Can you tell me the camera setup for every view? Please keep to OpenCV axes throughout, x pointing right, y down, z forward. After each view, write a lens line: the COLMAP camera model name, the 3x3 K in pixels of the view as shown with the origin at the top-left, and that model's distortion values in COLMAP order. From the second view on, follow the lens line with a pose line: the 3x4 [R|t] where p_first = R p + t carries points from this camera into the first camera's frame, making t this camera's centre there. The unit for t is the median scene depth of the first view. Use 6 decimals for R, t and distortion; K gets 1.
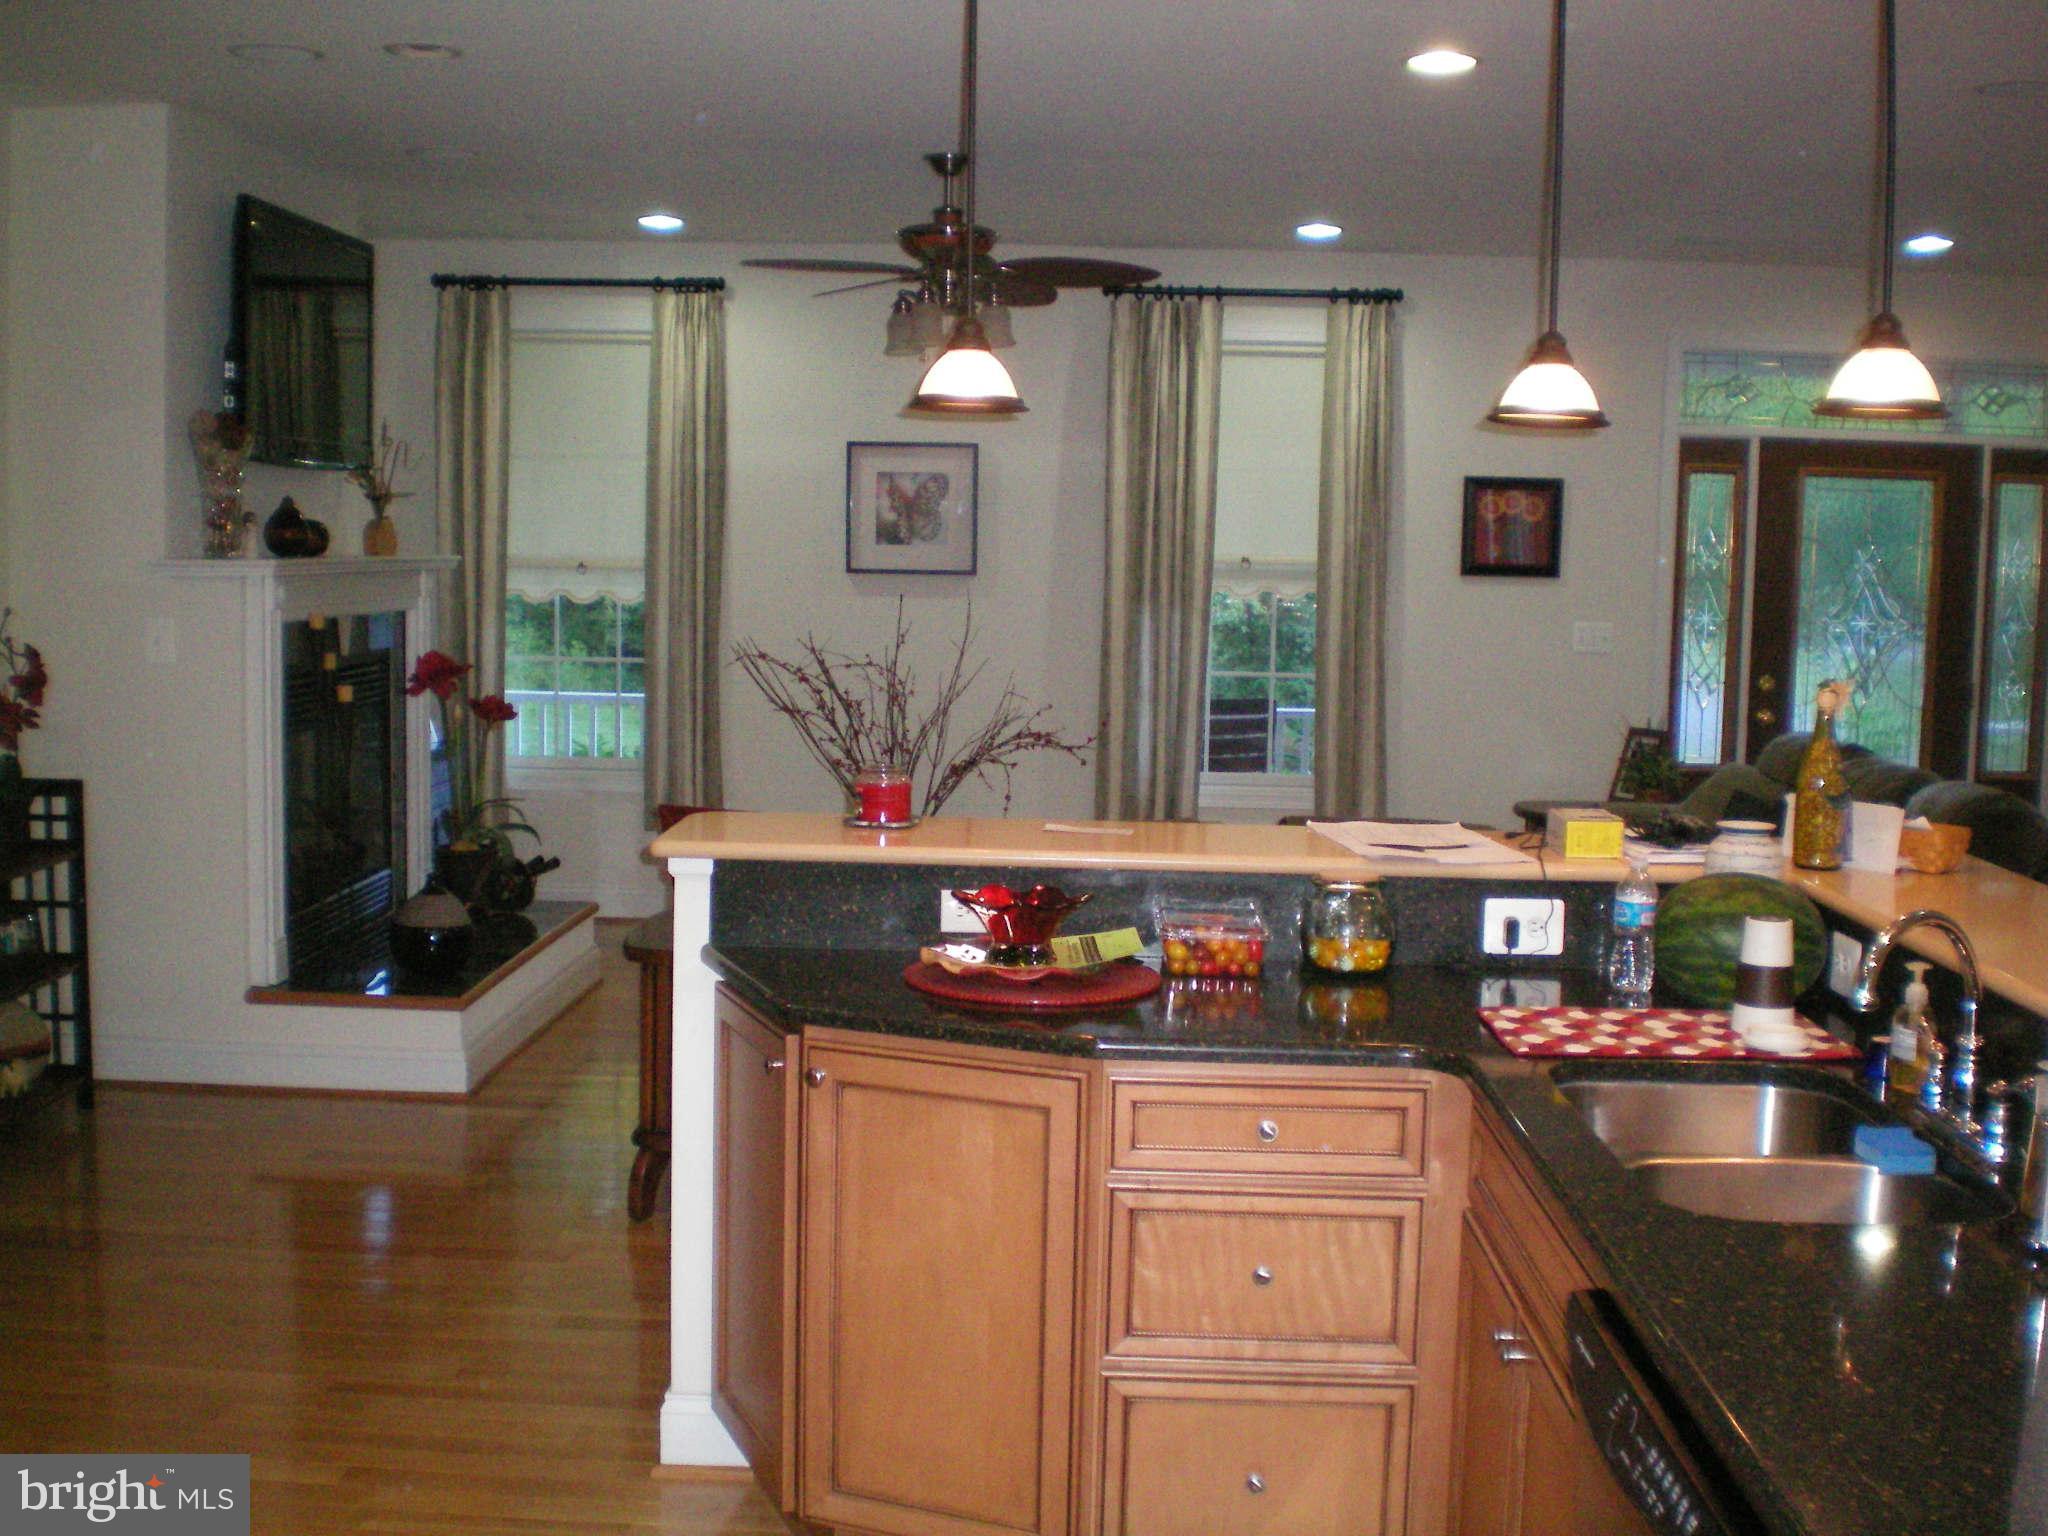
lens RADIAL K [[2319.1, 0, 1024.3], [0, 2319.1, 774.5], [0, 0, 1]] dist [-0.112519, 0.000000]
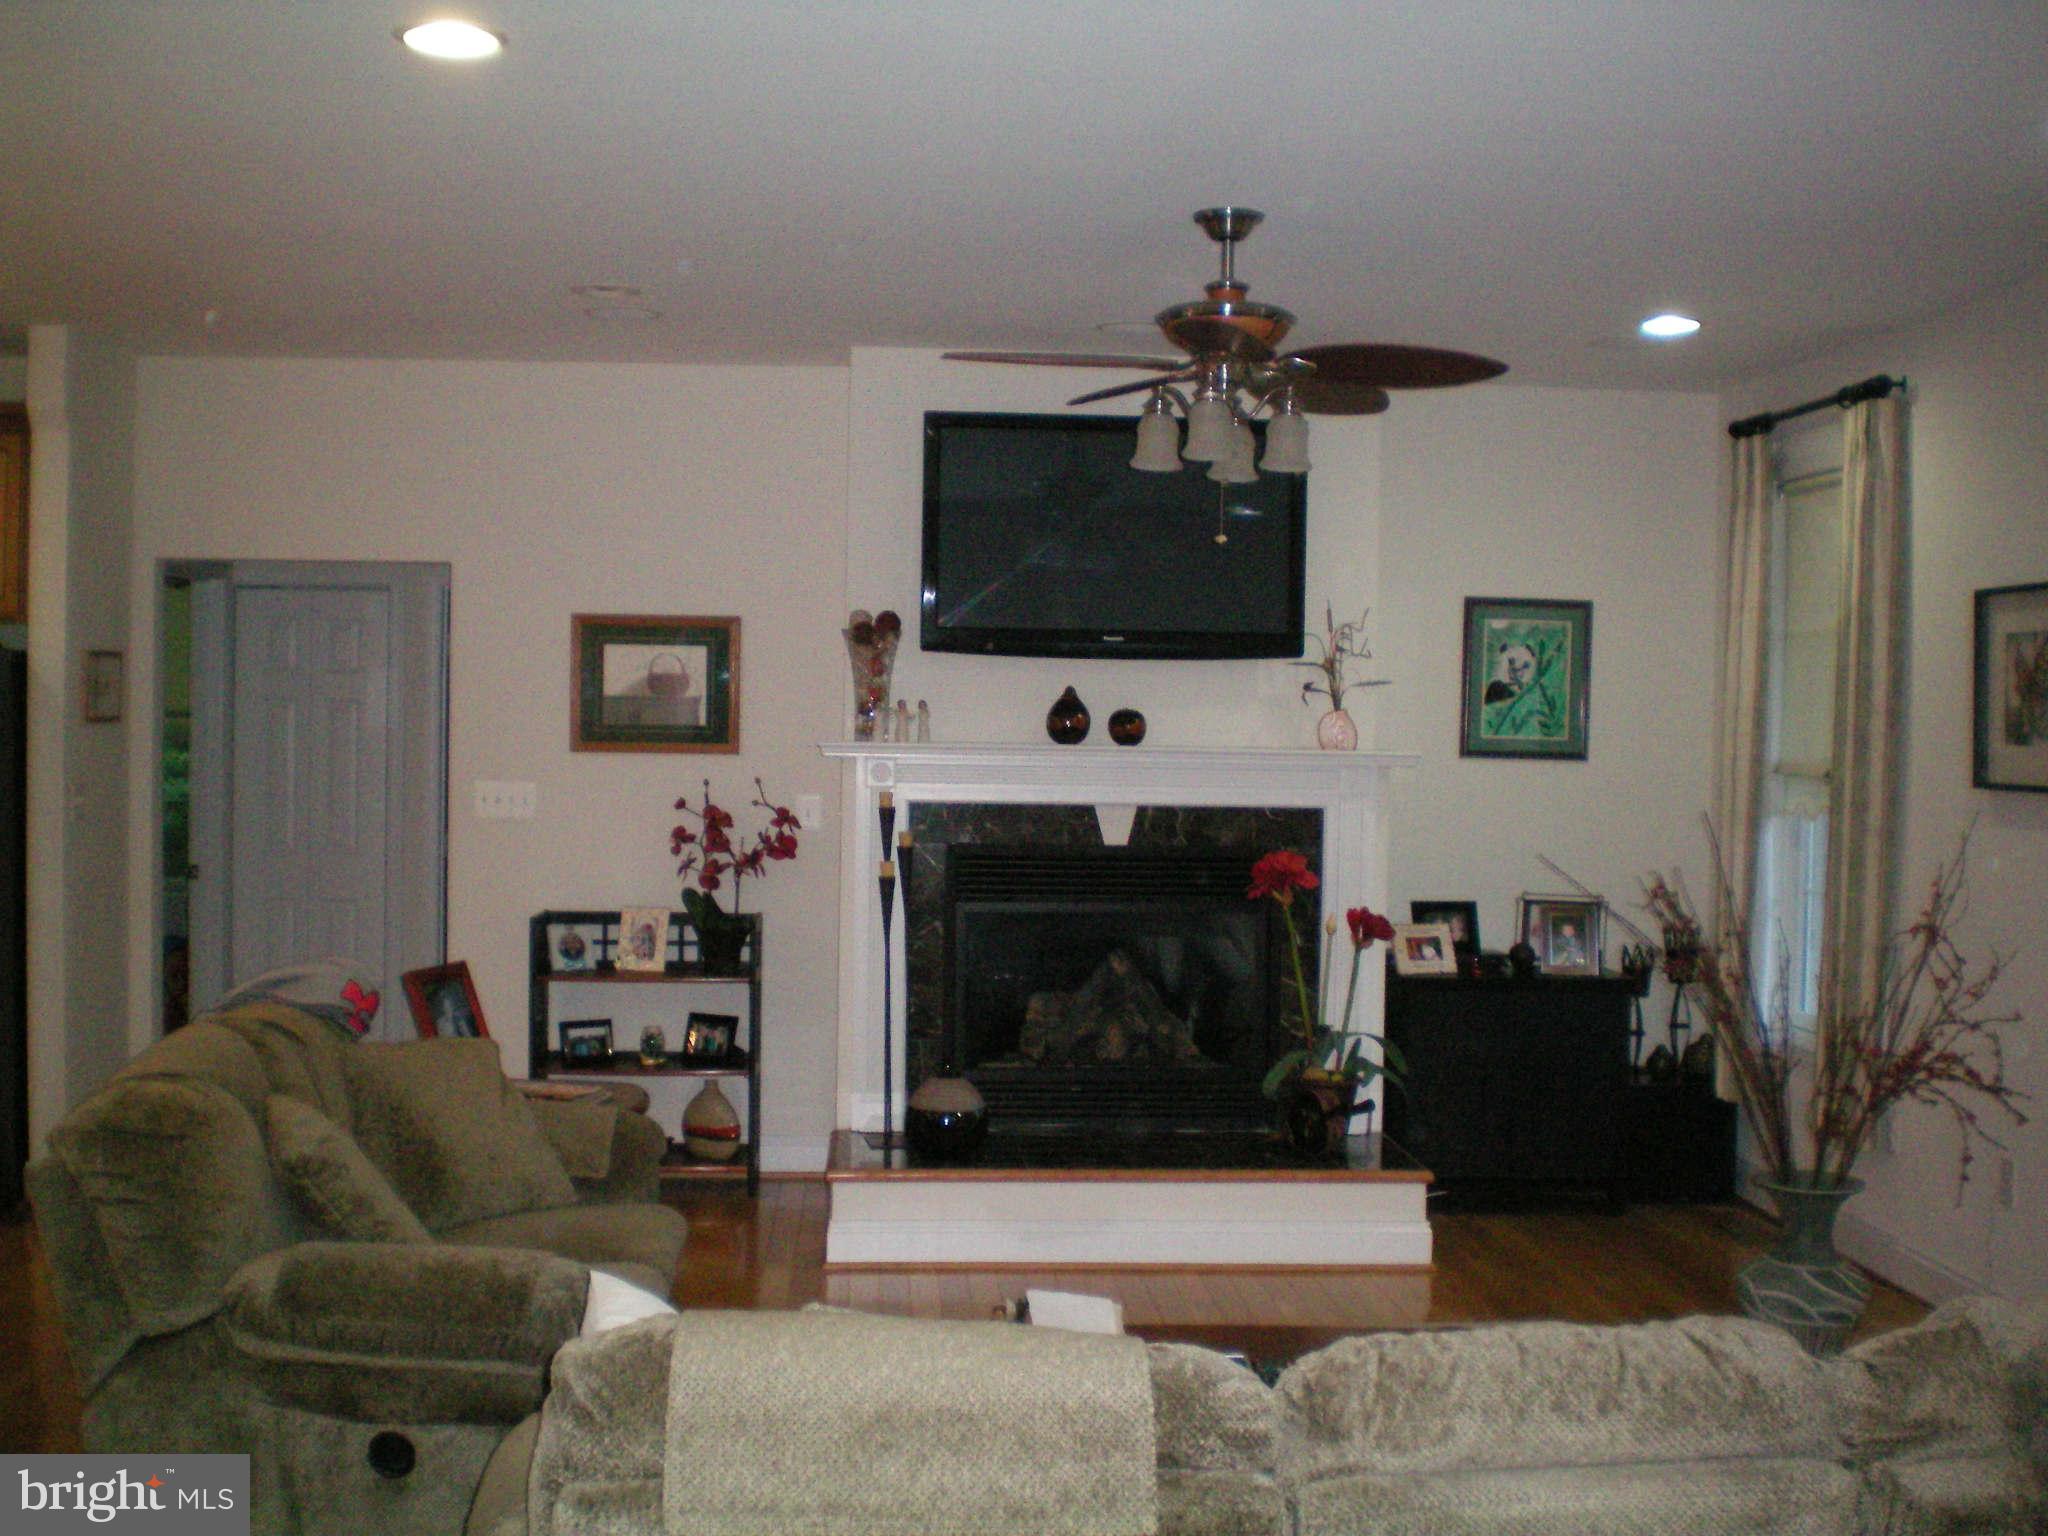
lens RADIAL K [[2319.1, 0, 1019.1], [0, 2319.1, 760.1], [0, 0, 1]] dist [-0.112519, 0.000000]
pose [[0.102507, 0.003254, -0.994727, 0.552478], [-0.115008, 0.993327, -0.008602, -0.059225], [0.988062, 0.115283, 0.102197, 0.676065]]
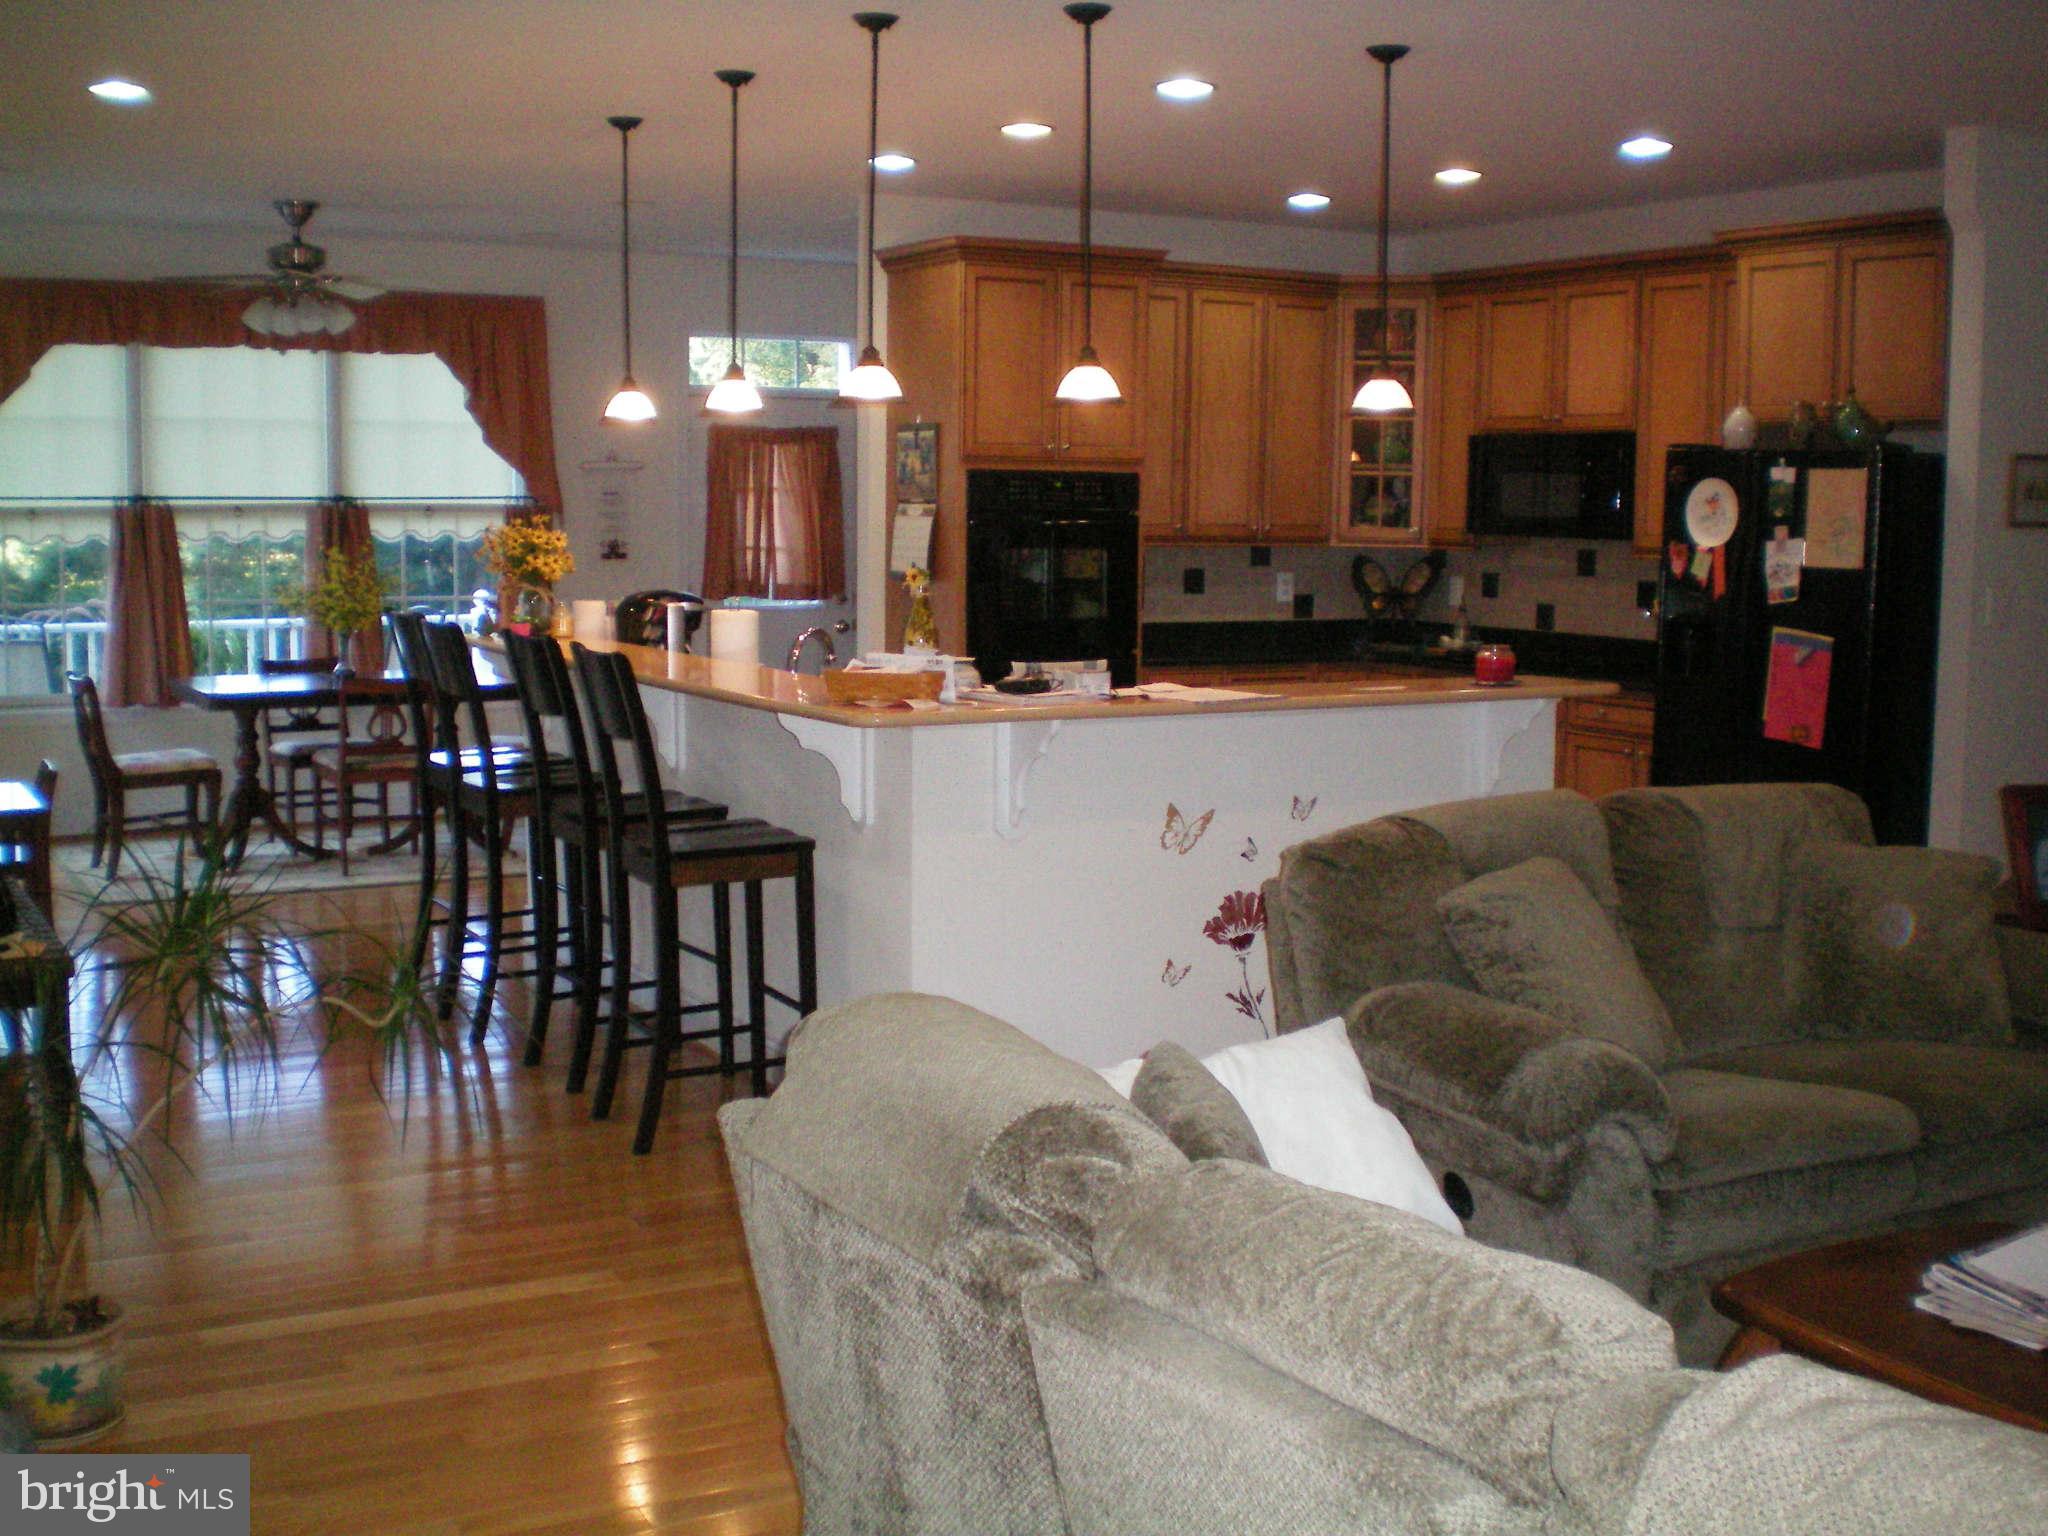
lens RADIAL K [[2319.1, 0, 1016.4], [0, 2319.1, 803.8], [0, 0, 1]] dist [-0.112519, 0.000000]
pose [[-0.848883, 0.042452, -0.526874, 0.440915], [-0.079251, 0.975281, 0.206269, -0.082964], [0.522606, 0.216853, -0.824535, 0.923757]]
